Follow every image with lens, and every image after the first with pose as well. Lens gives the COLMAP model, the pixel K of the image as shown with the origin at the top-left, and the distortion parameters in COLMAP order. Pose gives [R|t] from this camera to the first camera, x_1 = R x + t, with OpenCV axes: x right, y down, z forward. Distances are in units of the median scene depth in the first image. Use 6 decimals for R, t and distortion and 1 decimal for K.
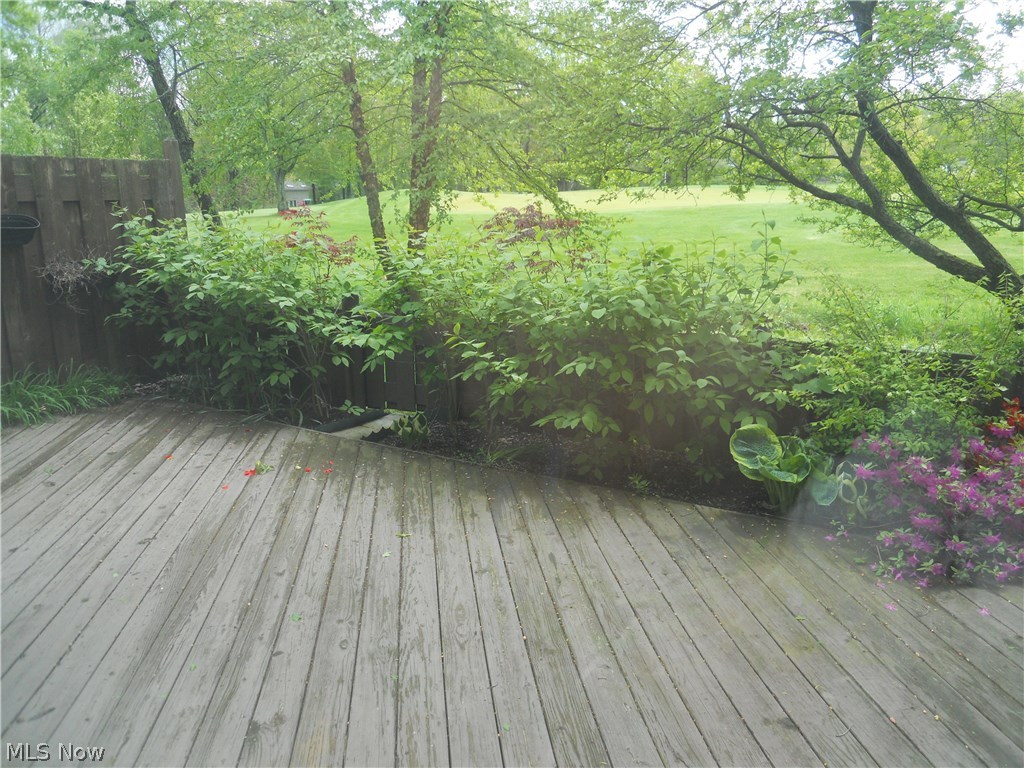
lens RADIAL K [[818.1, 0, 519.3], [0, 818.1, 386.9], [0, 0, 1]] dist [-0.051081, 0.005467]
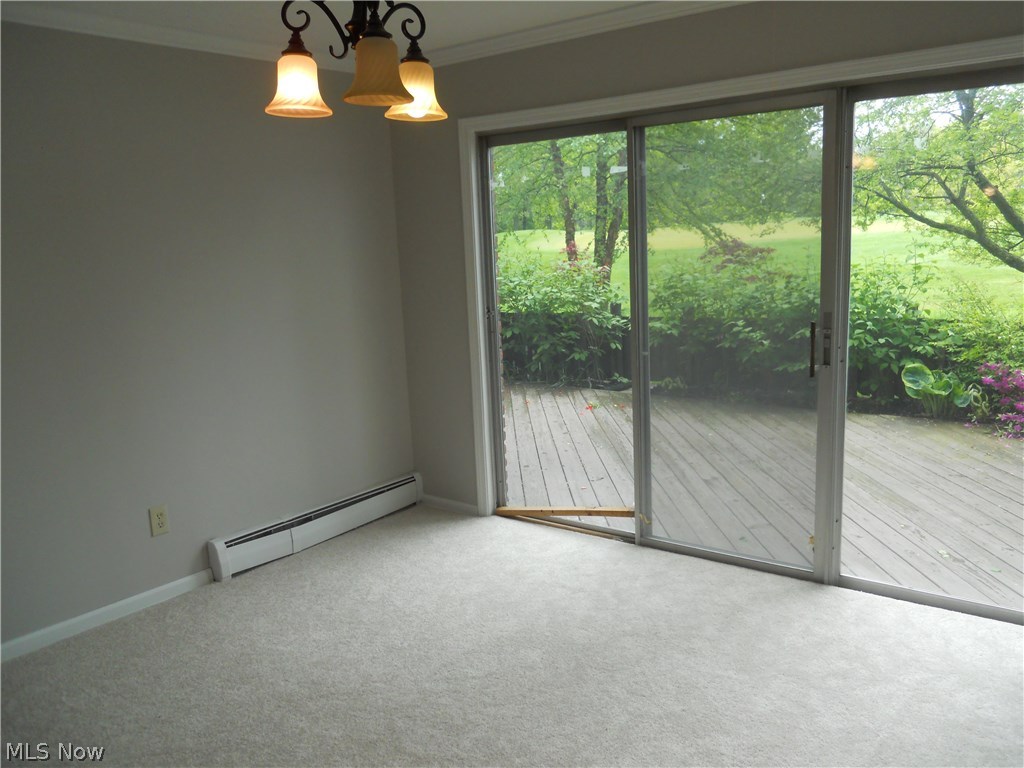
lens RADIAL K [[818.1, 0, 506.2], [0, 818.1, 384.8], [0, 0, 1]] dist [-0.051081, 0.005467]
pose [[0.994189, -0.016113, -0.106432, -0.348516], [0.011036, 0.998781, -0.048113, 0.148572], [0.107078, 0.046658, 0.993155, -0.690487]]
